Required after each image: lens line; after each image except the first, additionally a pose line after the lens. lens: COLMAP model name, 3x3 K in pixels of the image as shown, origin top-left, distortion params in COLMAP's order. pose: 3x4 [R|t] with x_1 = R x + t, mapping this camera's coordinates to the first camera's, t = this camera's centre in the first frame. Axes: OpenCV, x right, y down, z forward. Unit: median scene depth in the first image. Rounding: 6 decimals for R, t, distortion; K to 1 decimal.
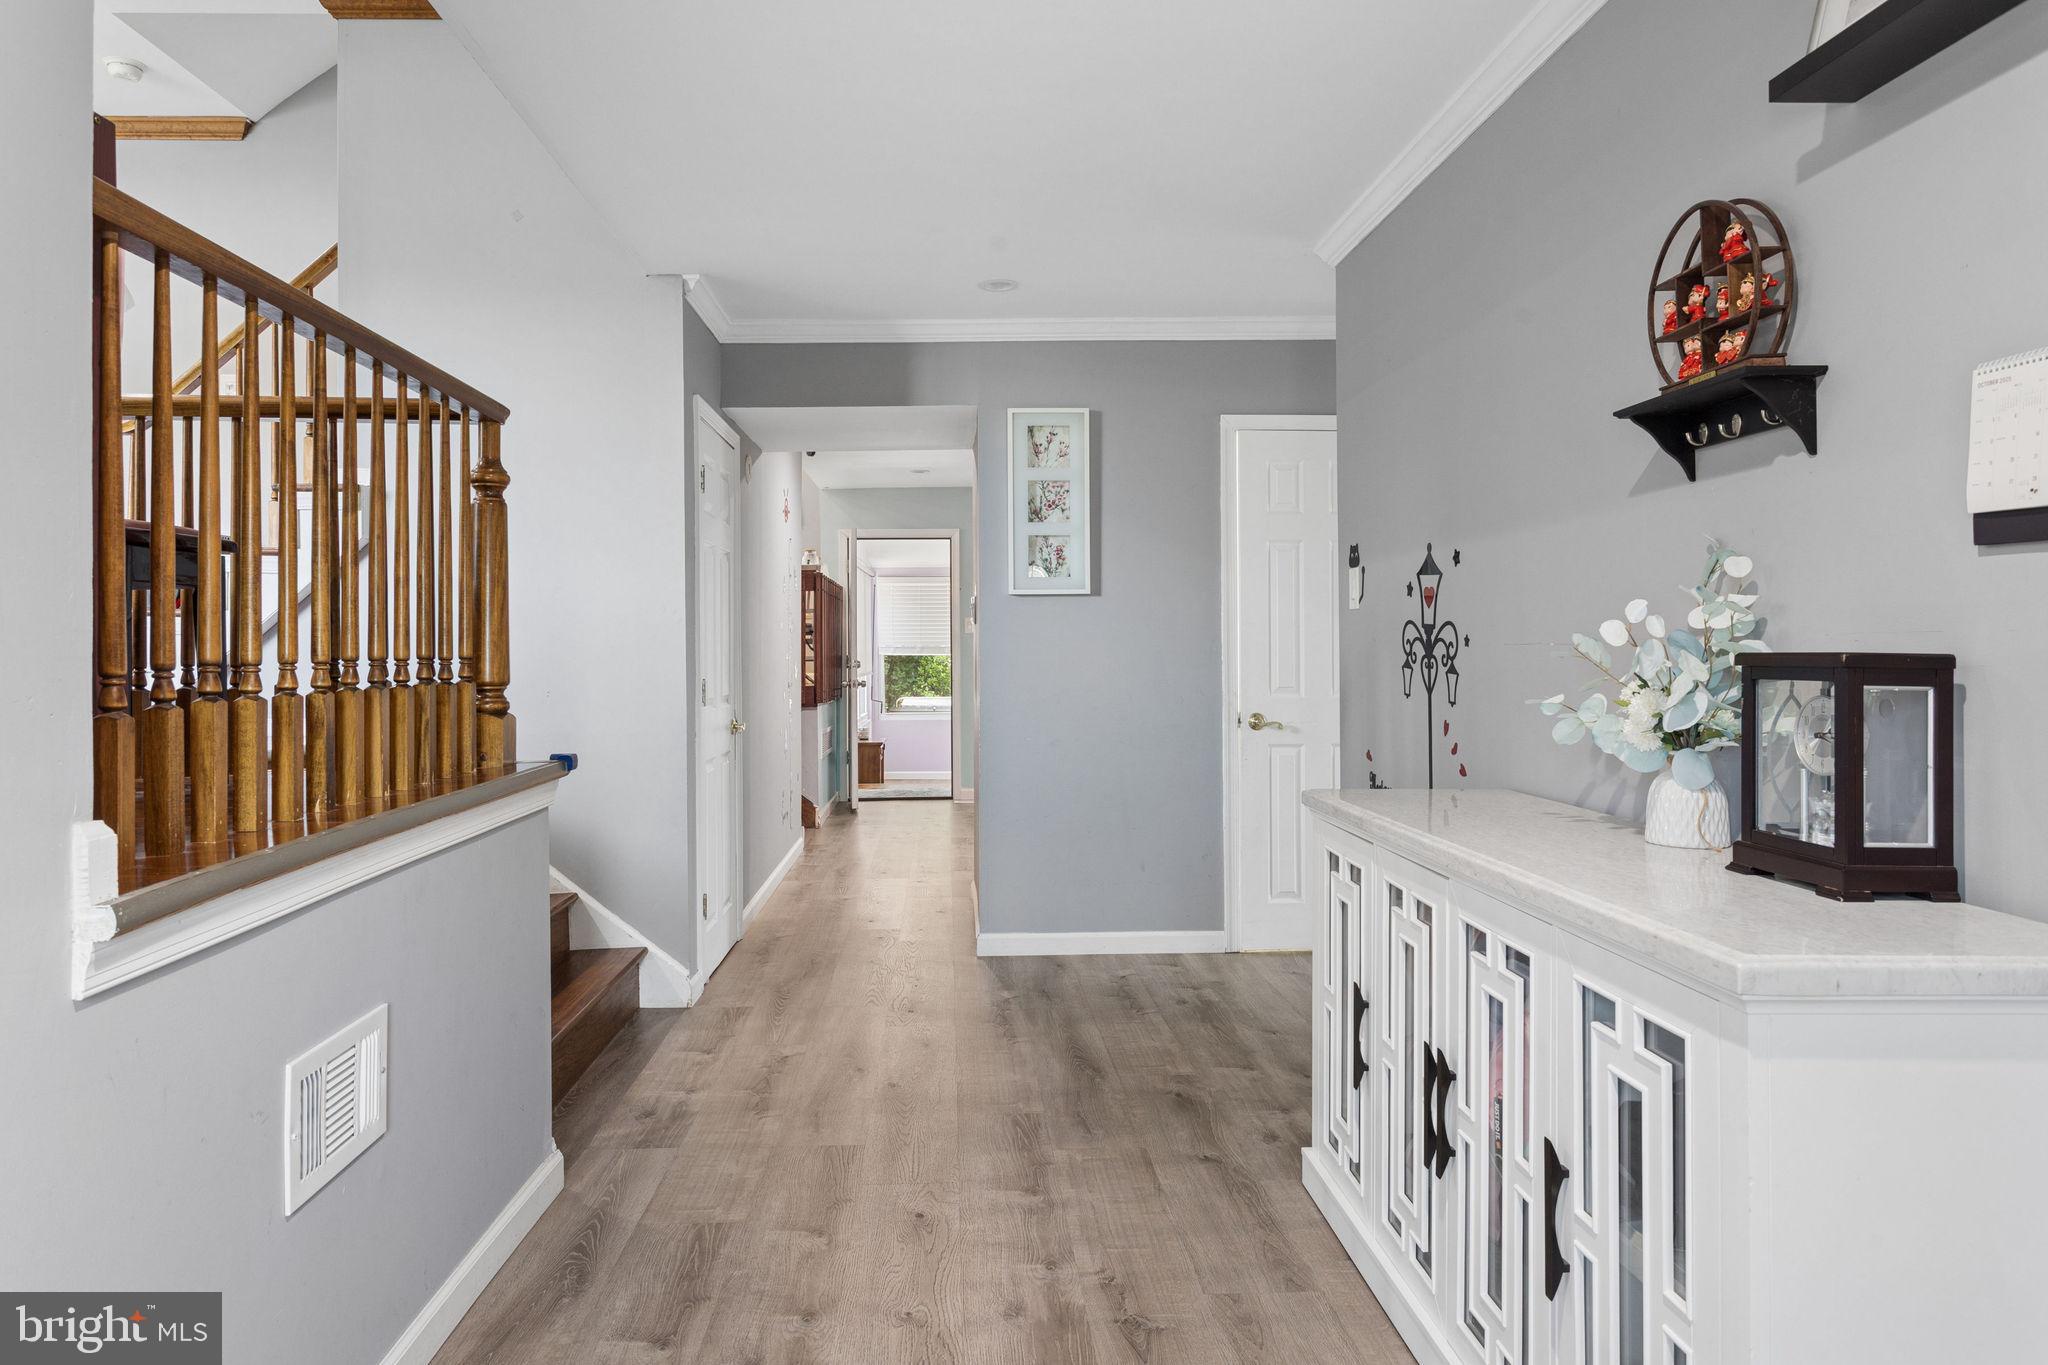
lens RADIAL K [[1291.0, 0, 1023.6], [0, 1291.0, 644.8], [0, 0, 1]] dist [0.002654, 0.001365]
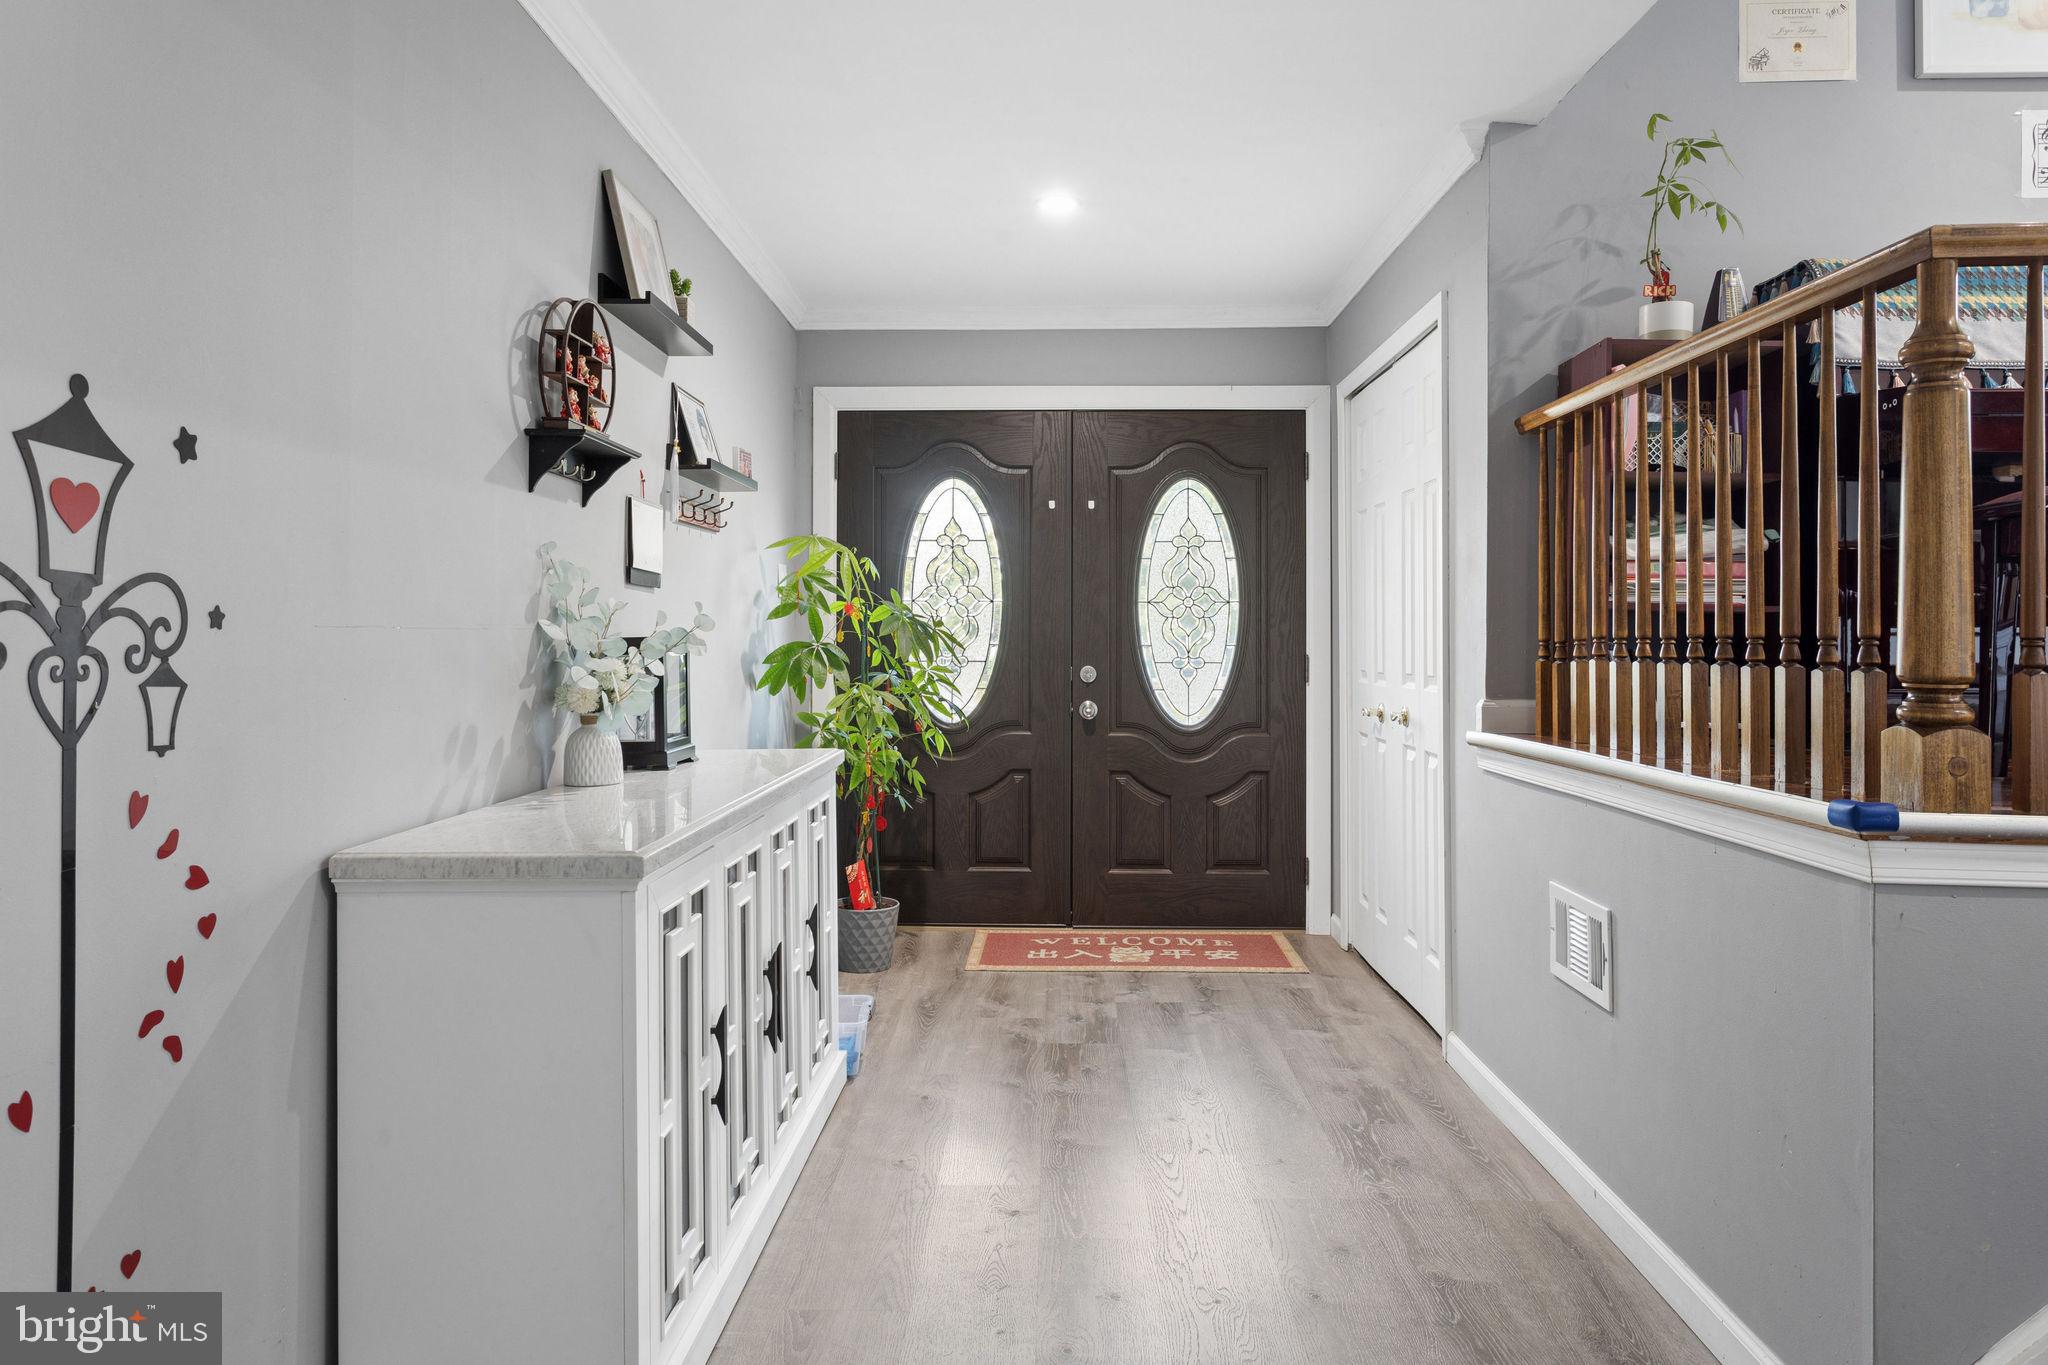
lens RADIAL K [[1291.0, 0, 1023.6], [0, 1291.0, 644.8], [0, 0, 1]] dist [0.002654, 0.001365]
pose [[-0.996744, 0.004662, 0.080502, -0.016937], [0.004994, 0.999980, 0.003929, 0.006900], [-0.080482, 0.004318, -0.996747, 1.409178]]
